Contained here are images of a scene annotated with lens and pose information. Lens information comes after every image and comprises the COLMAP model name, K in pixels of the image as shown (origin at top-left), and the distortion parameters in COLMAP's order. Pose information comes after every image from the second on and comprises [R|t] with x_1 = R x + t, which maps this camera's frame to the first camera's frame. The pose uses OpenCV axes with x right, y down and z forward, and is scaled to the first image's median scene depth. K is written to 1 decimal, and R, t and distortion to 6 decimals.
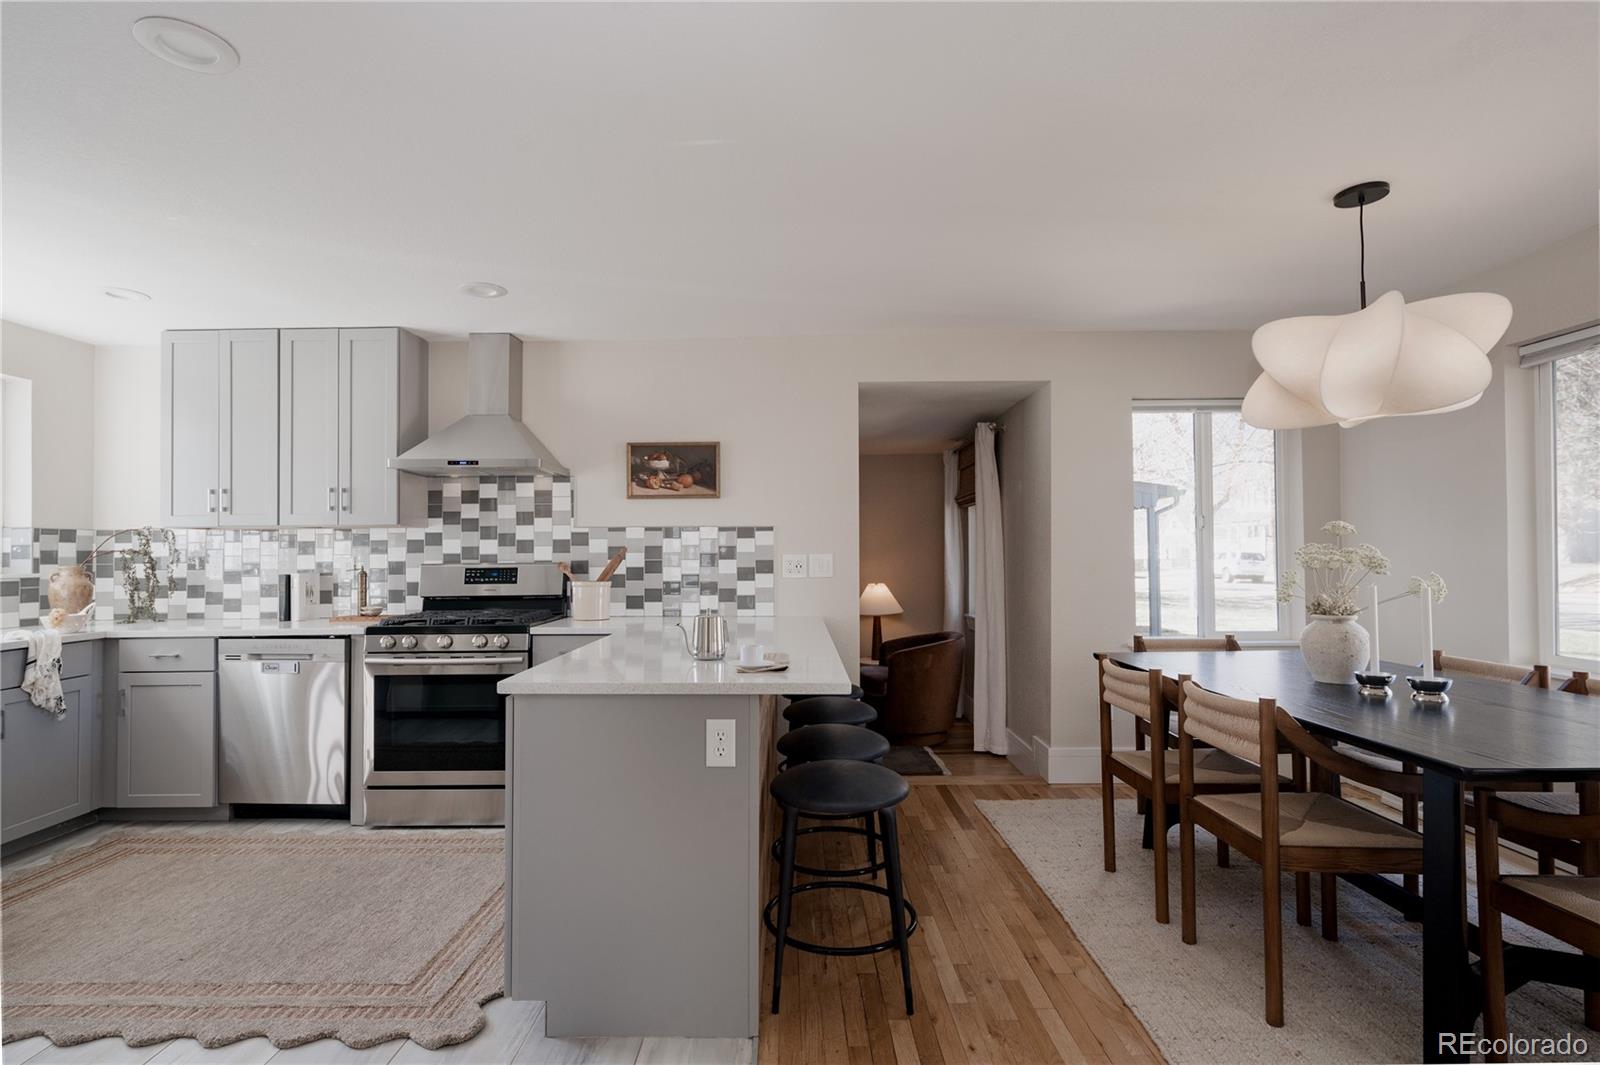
lens RADIAL K [[771.0, 0, 755.4], [0, 771.0, 529.0], [0, 0, 1]] dist [-0.001191, 0.000293]
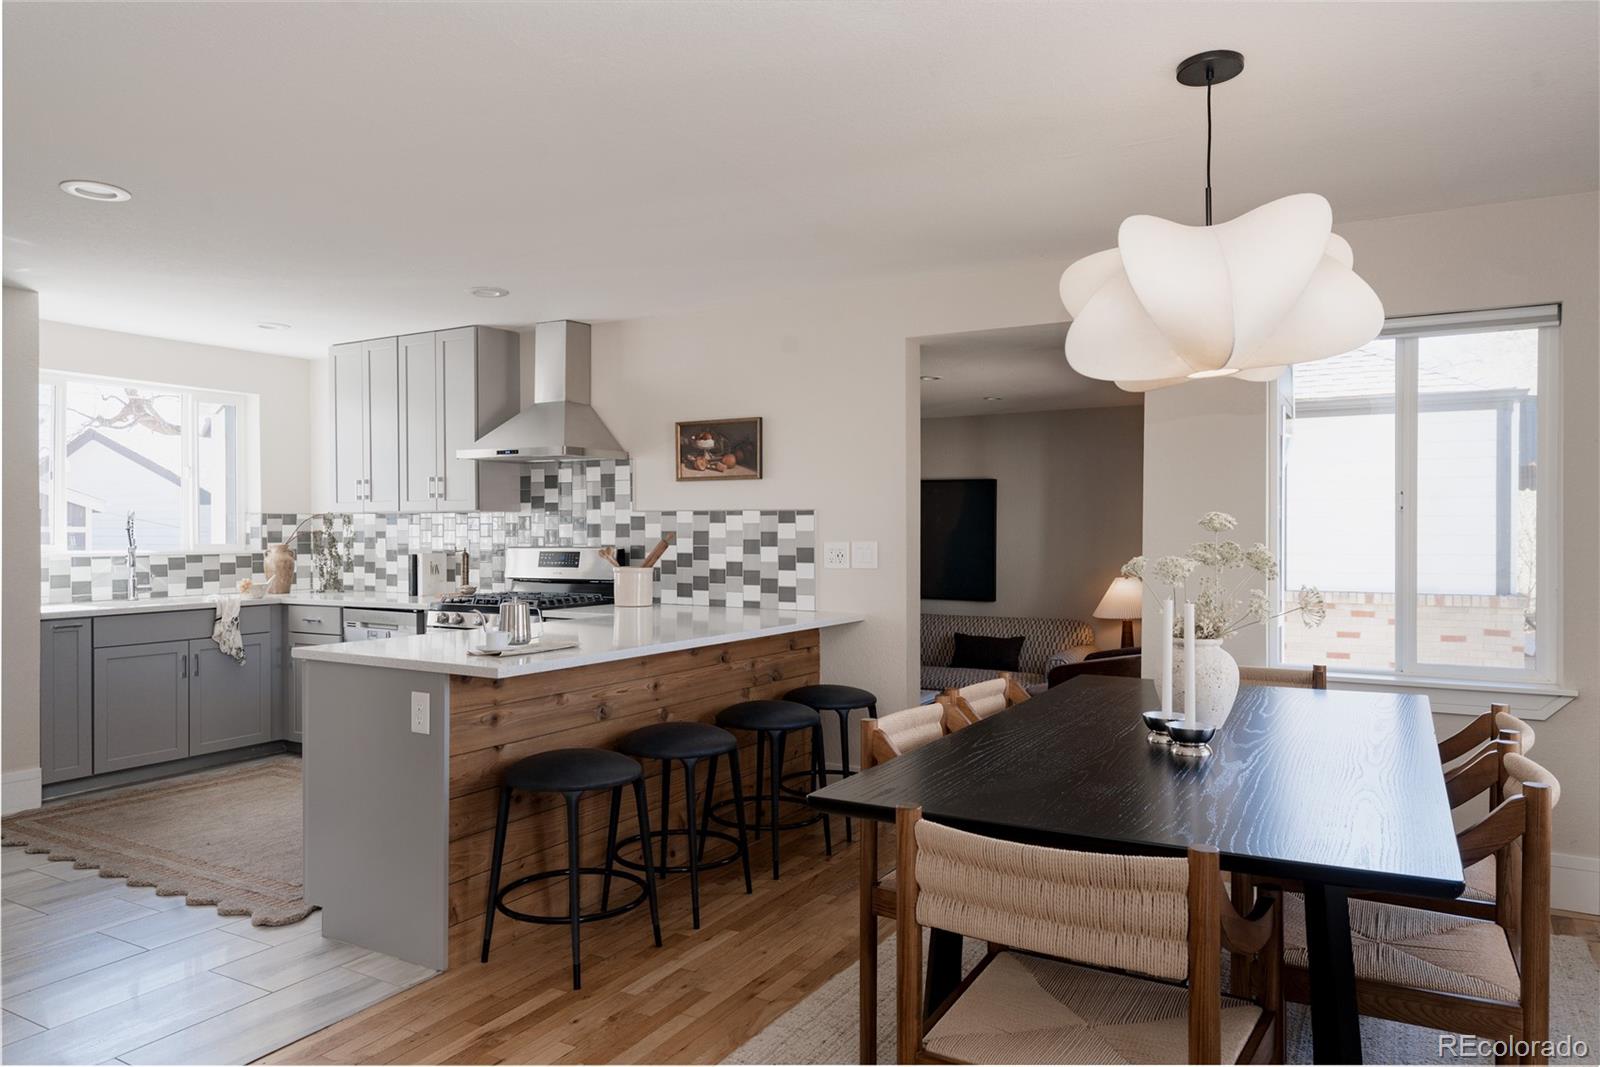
lens RADIAL K [[976.0, 0, 773.9], [0, 976.0, 532.2], [0, 0, 1]] dist [-0.000504, 0.000304]
pose [[0.886818, 0.007760, -0.462053, 0.498922], [0.008370, 0.999425, 0.032850, -0.015095], [0.462042, -0.032999, 0.886244, -0.013854]]
